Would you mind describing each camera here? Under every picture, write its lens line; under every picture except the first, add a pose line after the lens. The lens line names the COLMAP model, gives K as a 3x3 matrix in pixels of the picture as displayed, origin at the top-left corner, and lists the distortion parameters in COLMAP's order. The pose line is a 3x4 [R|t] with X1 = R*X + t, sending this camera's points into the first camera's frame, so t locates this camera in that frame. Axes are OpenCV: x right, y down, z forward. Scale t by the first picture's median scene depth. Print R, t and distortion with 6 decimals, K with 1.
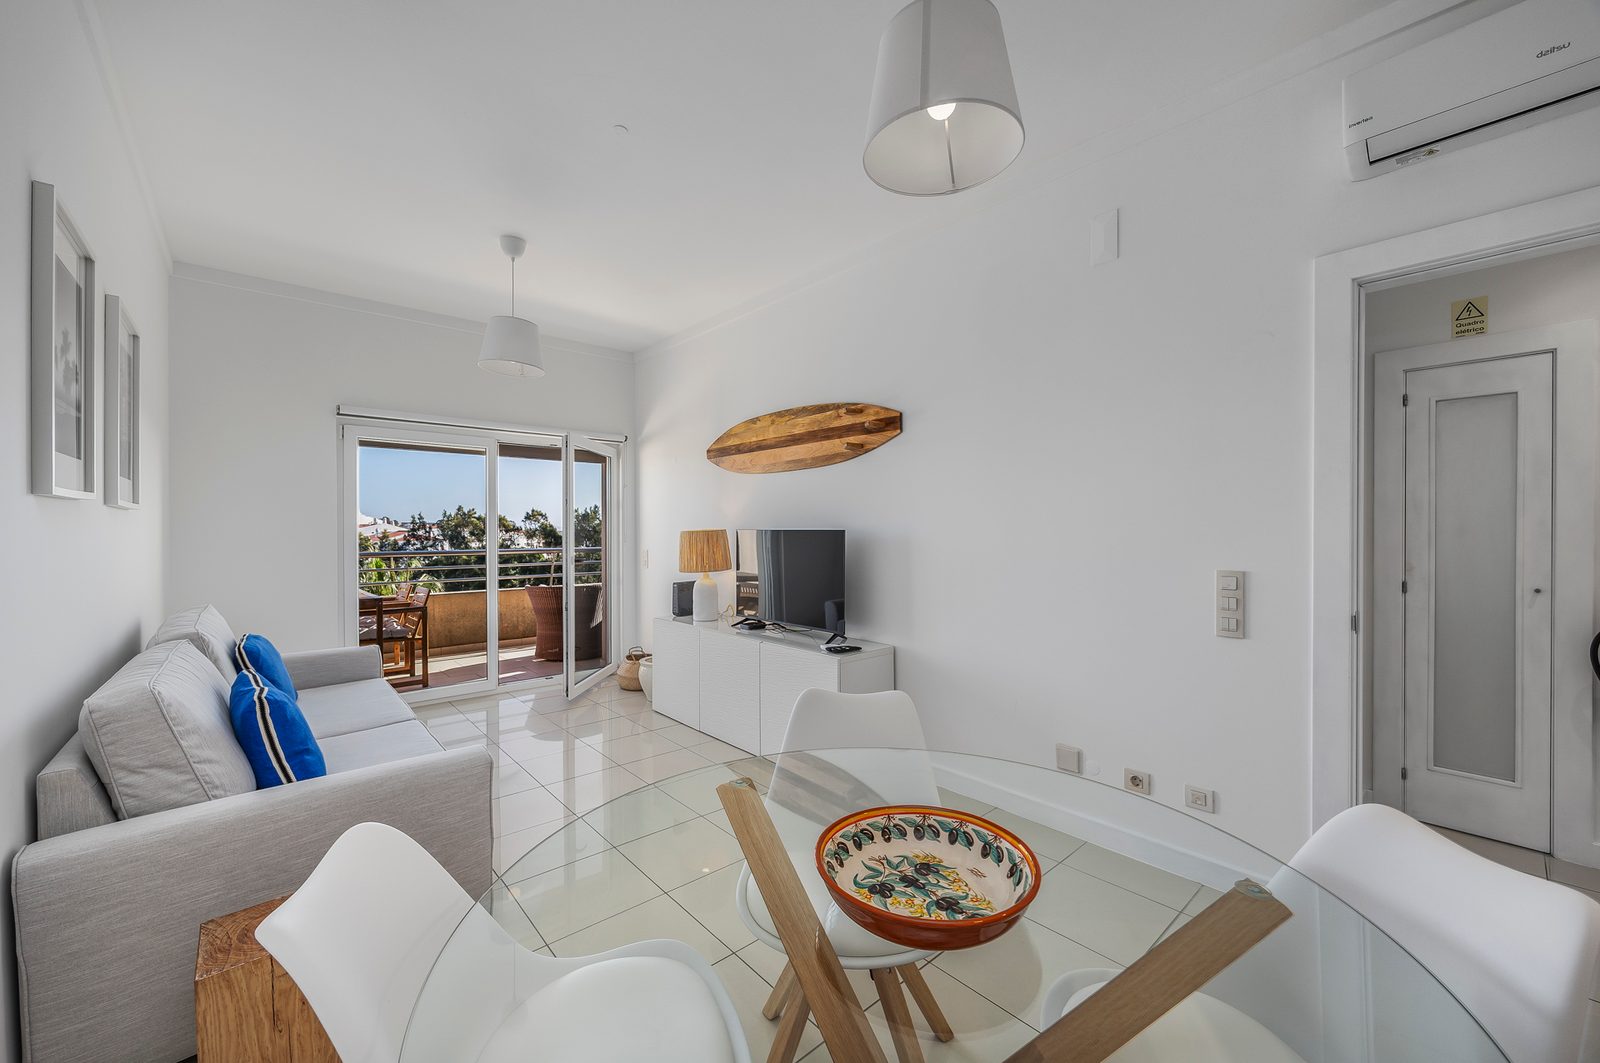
lens RADIAL K [[618.8, 0, 795.9], [0, 618.8, 533.3], [0, 0, 1]] dist [-0.003239, 0.000099]
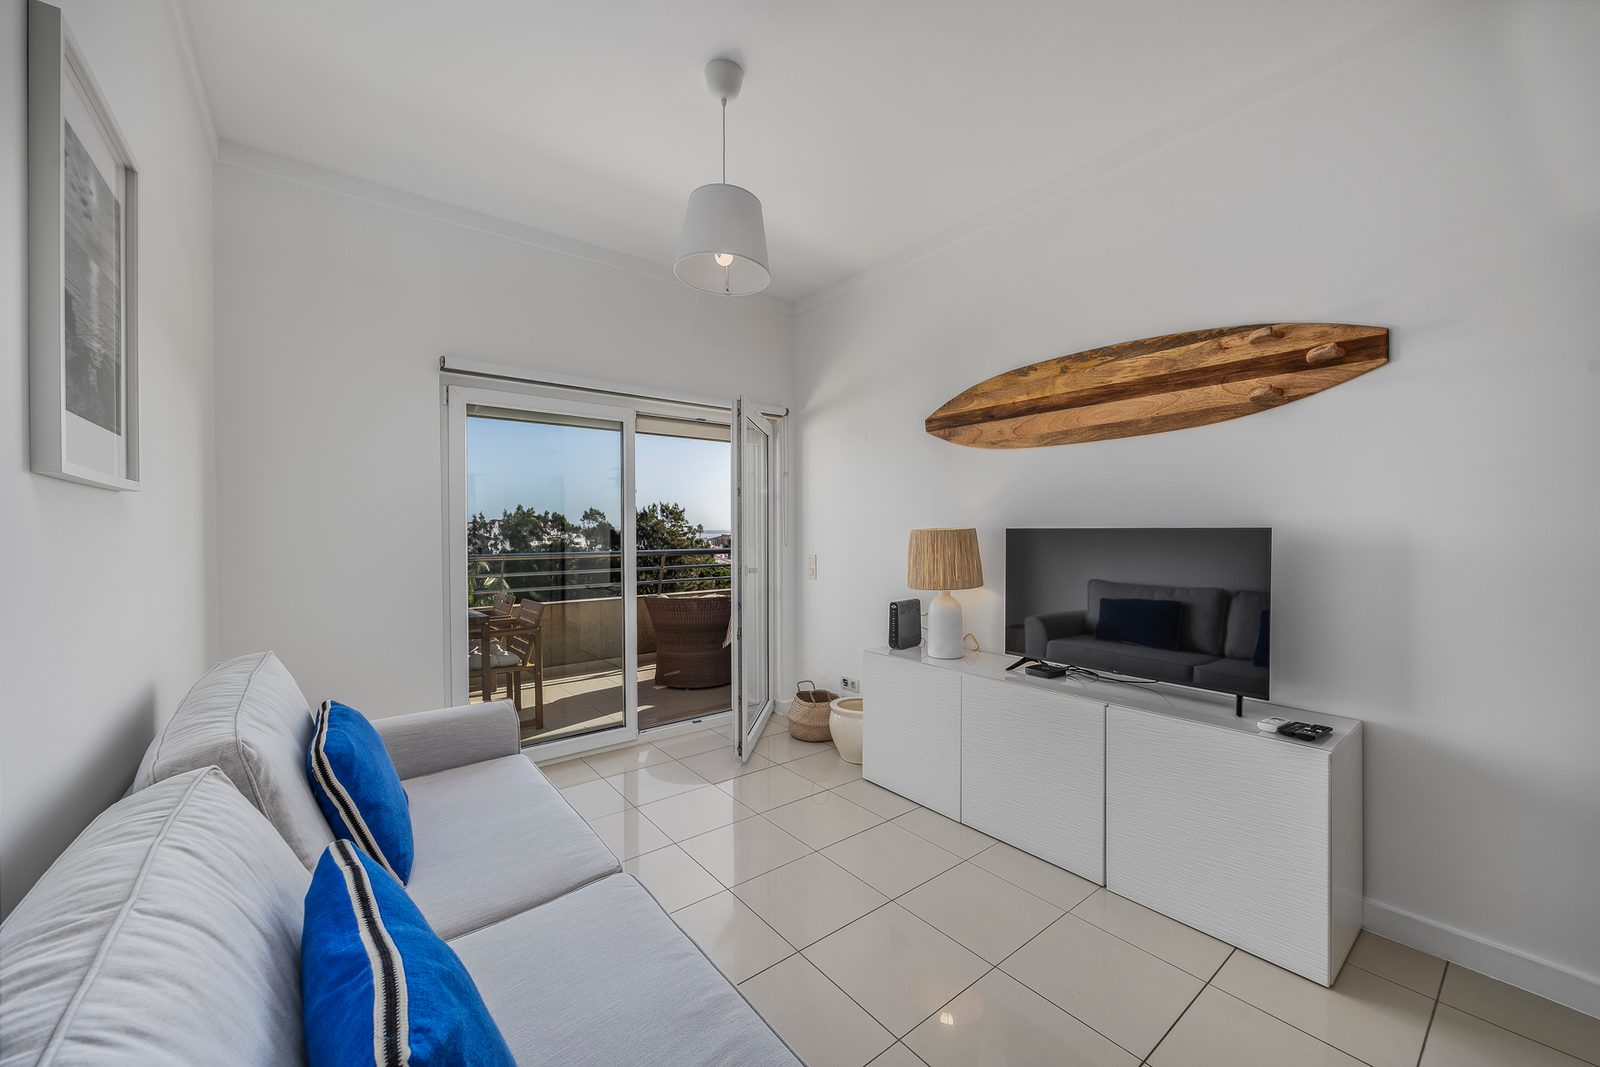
lens RADIAL K [[610.2, 0, 802.6], [0, 610.2, 536.3], [0, 0, 1]] dist [-0.001851, -0.000100]
pose [[0.998681, 0.000018, -0.051335, -0.283364], [0.000315, 0.999979, 0.006473, -0.001404], [0.051334, -0.006480, 0.998661, 0.308379]]
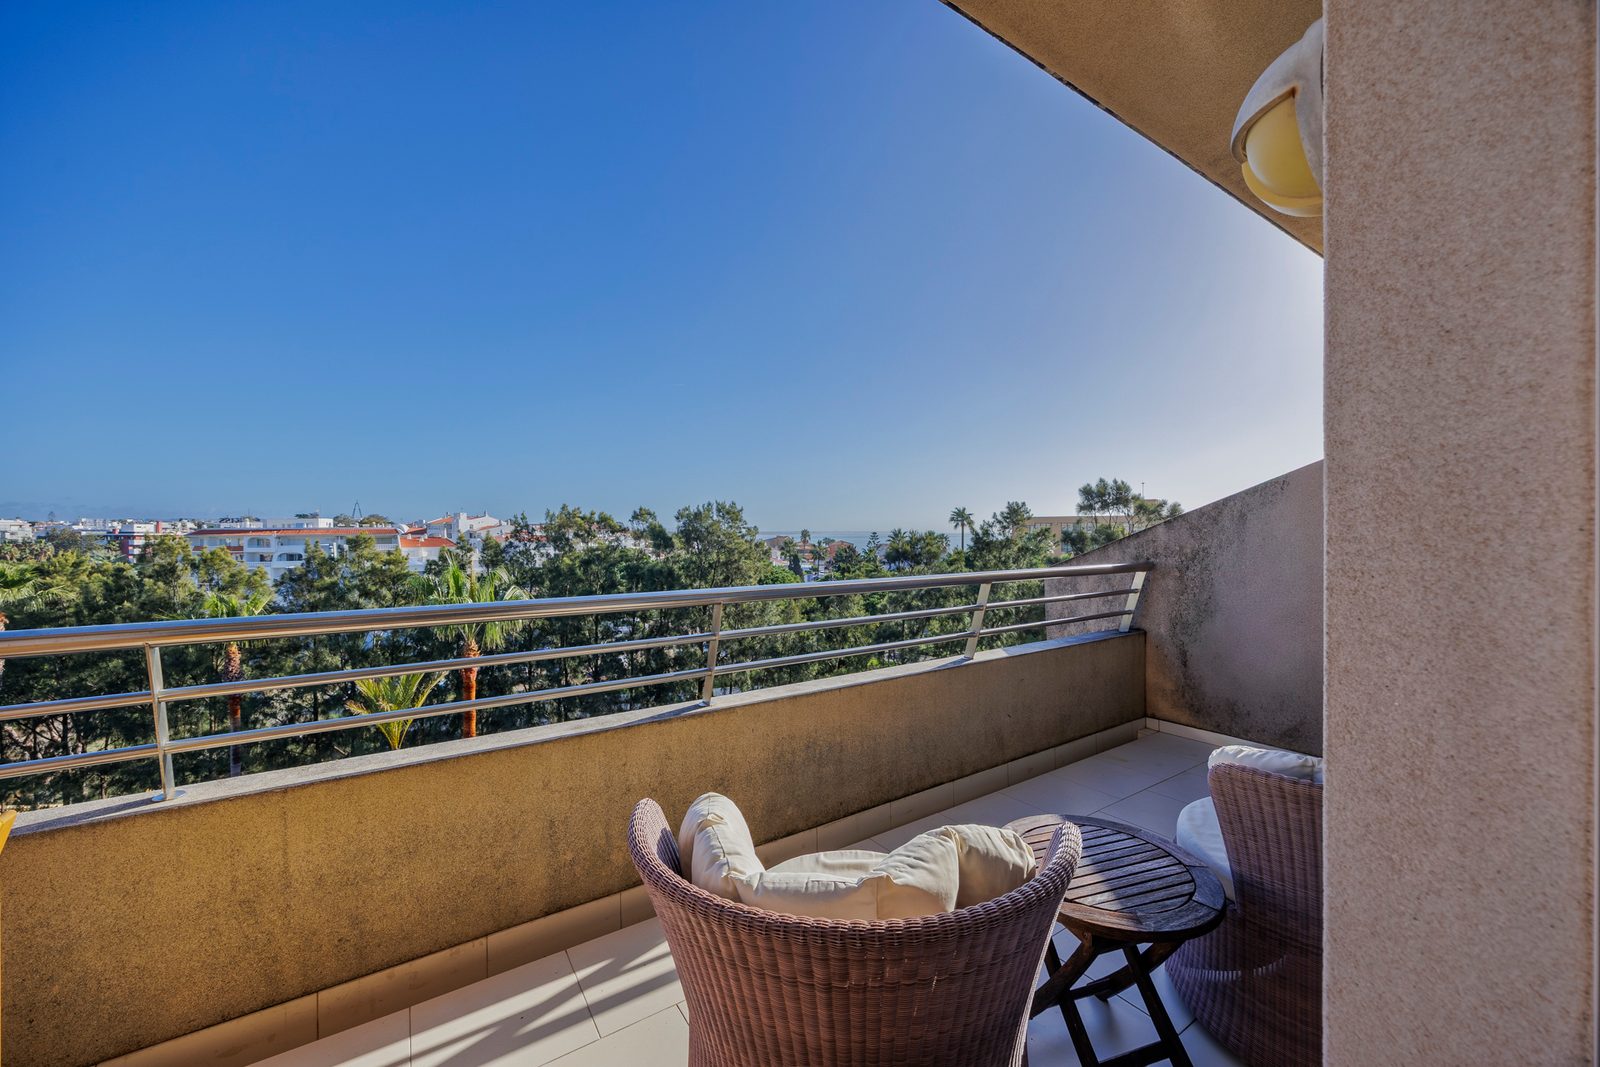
lens RADIAL K [[604.2, 0, 800.0], [0, 604.2, 530.7], [0, 0, 1]] dist [-0.004028, -0.000116]
pose [[0.990153, -0.002703, -0.139964, -0.575795], [0.002099, 0.999988, -0.004465, -0.008707], [0.139974, 0.004127, 0.990147, 1.286755]]
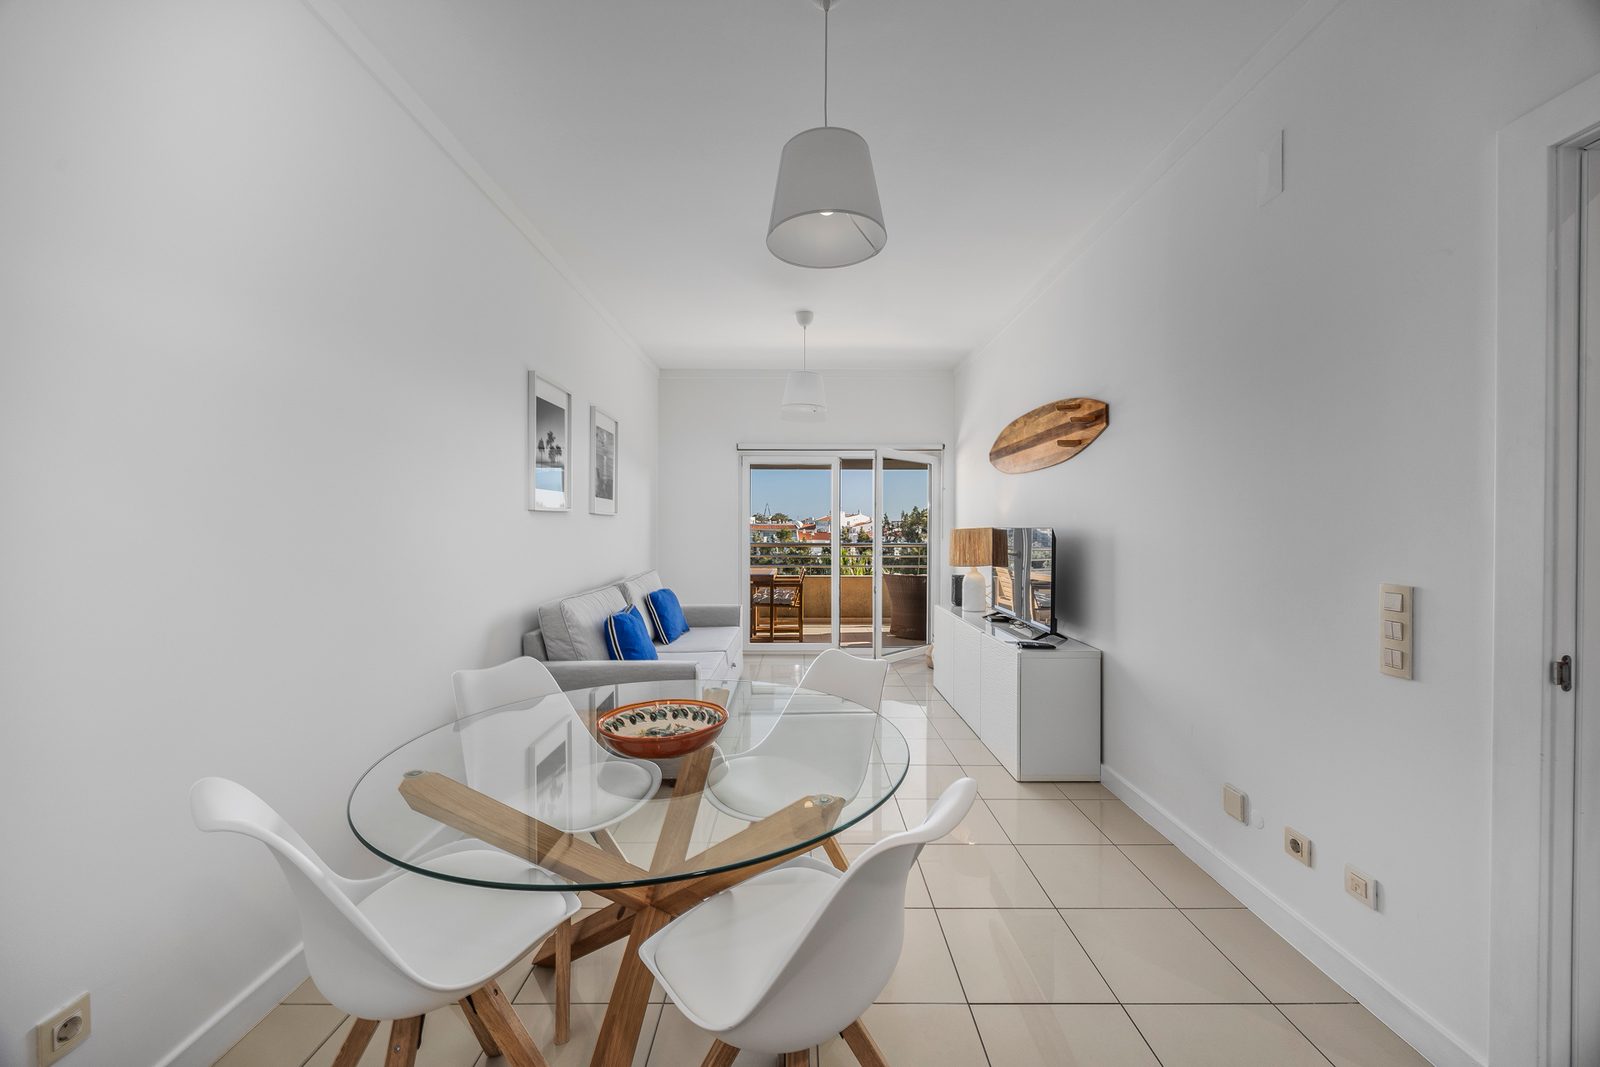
lens RADIAL K [[603.9, 0, 801.6], [0, 603.9, 531.1], [0, 0, 1]] dist [-0.003674, -0.000046]
pose [[0.754228, 0.007359, -0.656572, 0.335412], [-0.007355, 0.999969, 0.002758, -0.000327], [0.656572, 0.002749, 0.754259, -0.000715]]
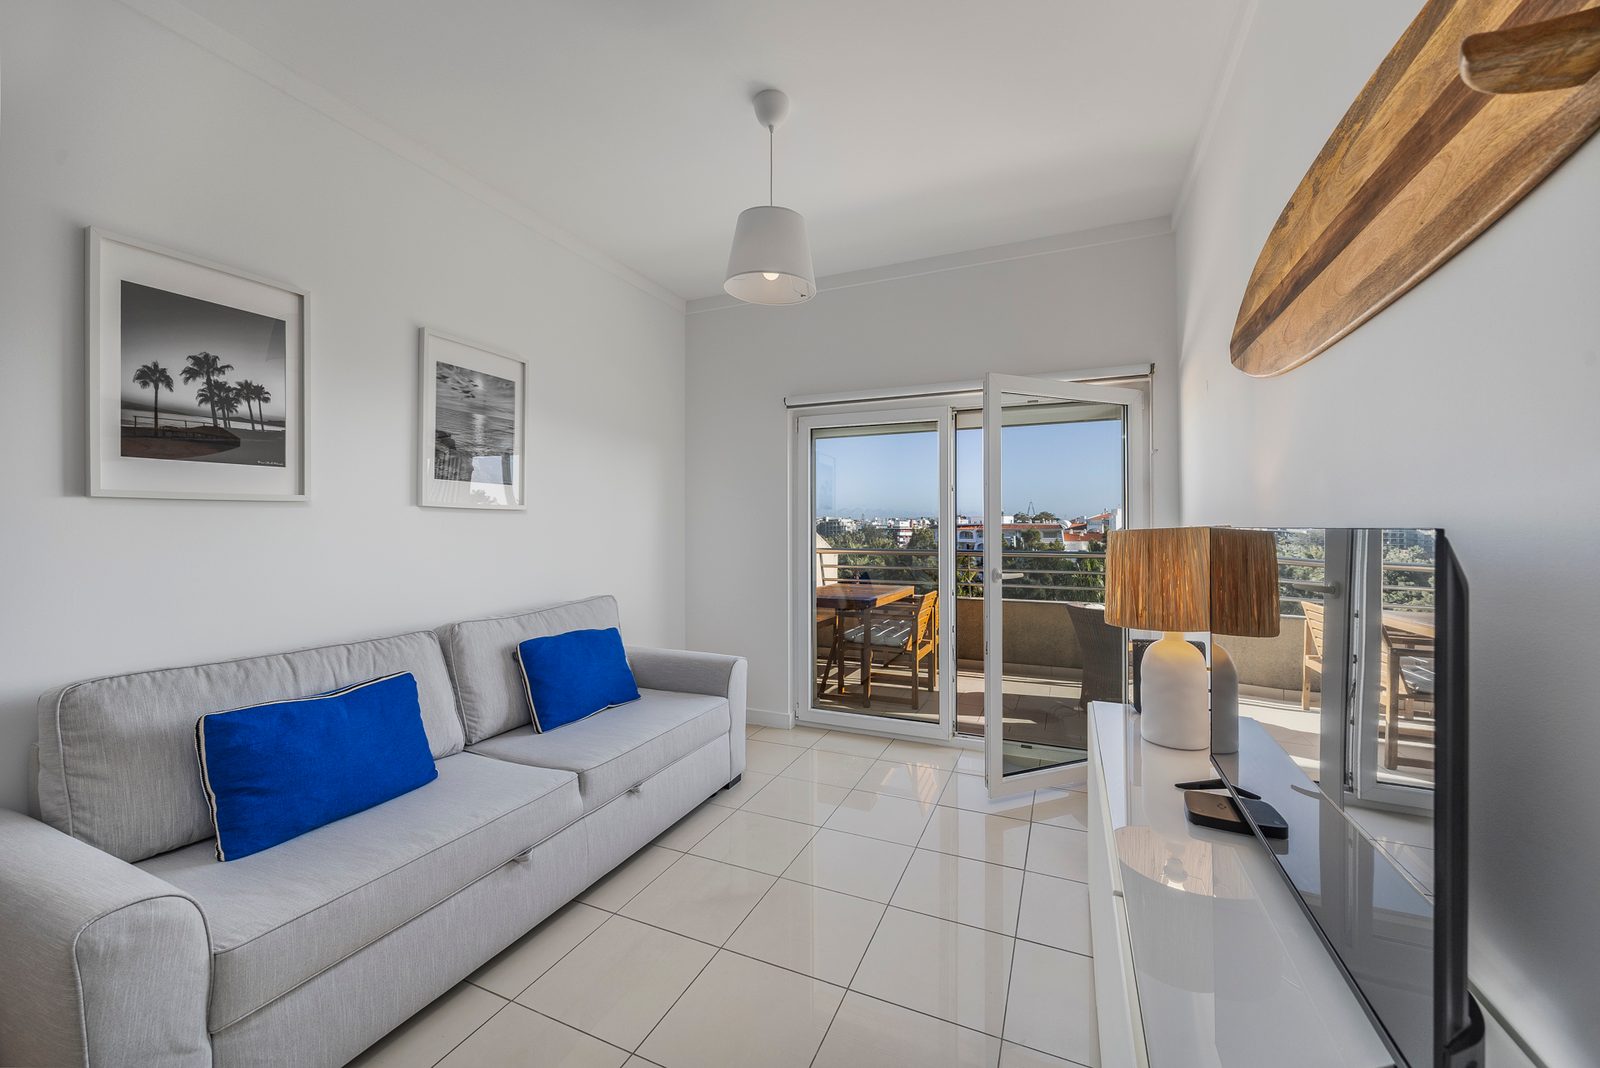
lens RADIAL K [[607.5, 0, 803.4], [0, 607.5, 521.3], [0, 0, 1]] dist [-0.007191, 0.000004]
pose [[0.424052, -0.008535, -0.905597, 0.127477], [-0.004470, 0.999924, -0.011517, -0.003606], [0.905627, 0.008932, 0.423982, 0.617895]]
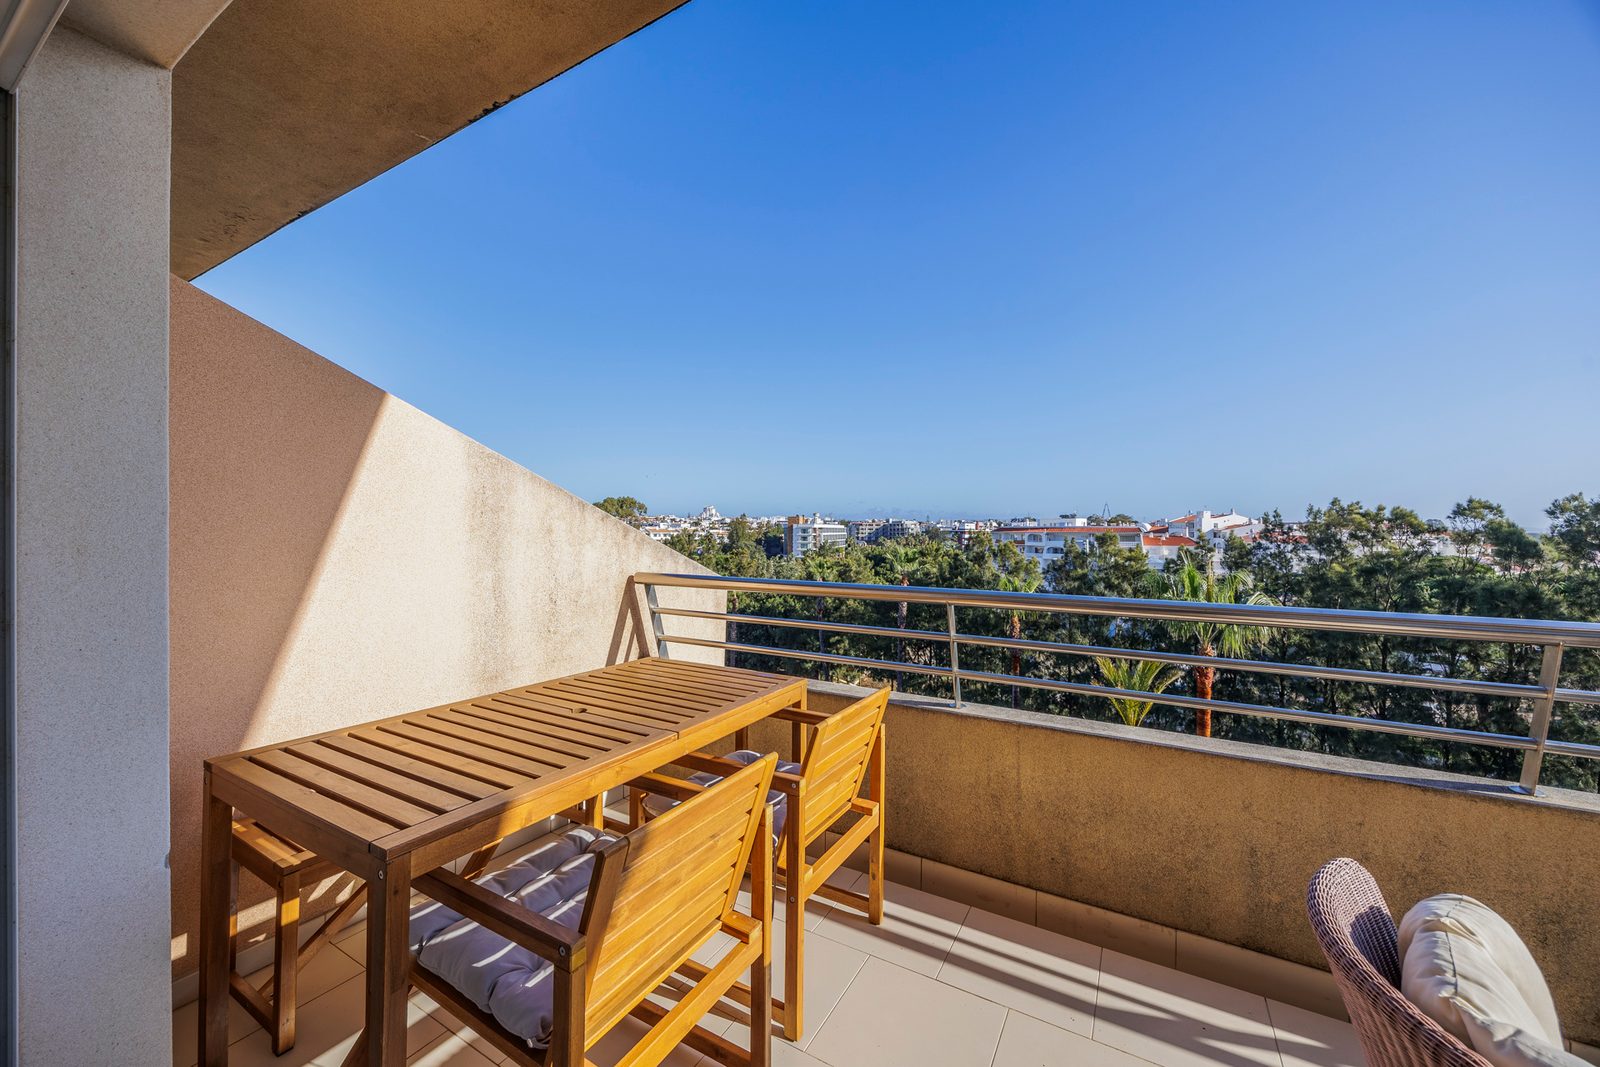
lens RADIAL K [[603.9, 0, 801.6], [0, 603.9, 531.1], [0, 0, 1]] dist [-0.003674, -0.000046]
pose [[0.323402, 0.006082, -0.946242, -0.536291], [-0.009985, 0.999946, 0.003014, -0.008820], [0.946209, 0.008474, 0.323445, 1.282632]]
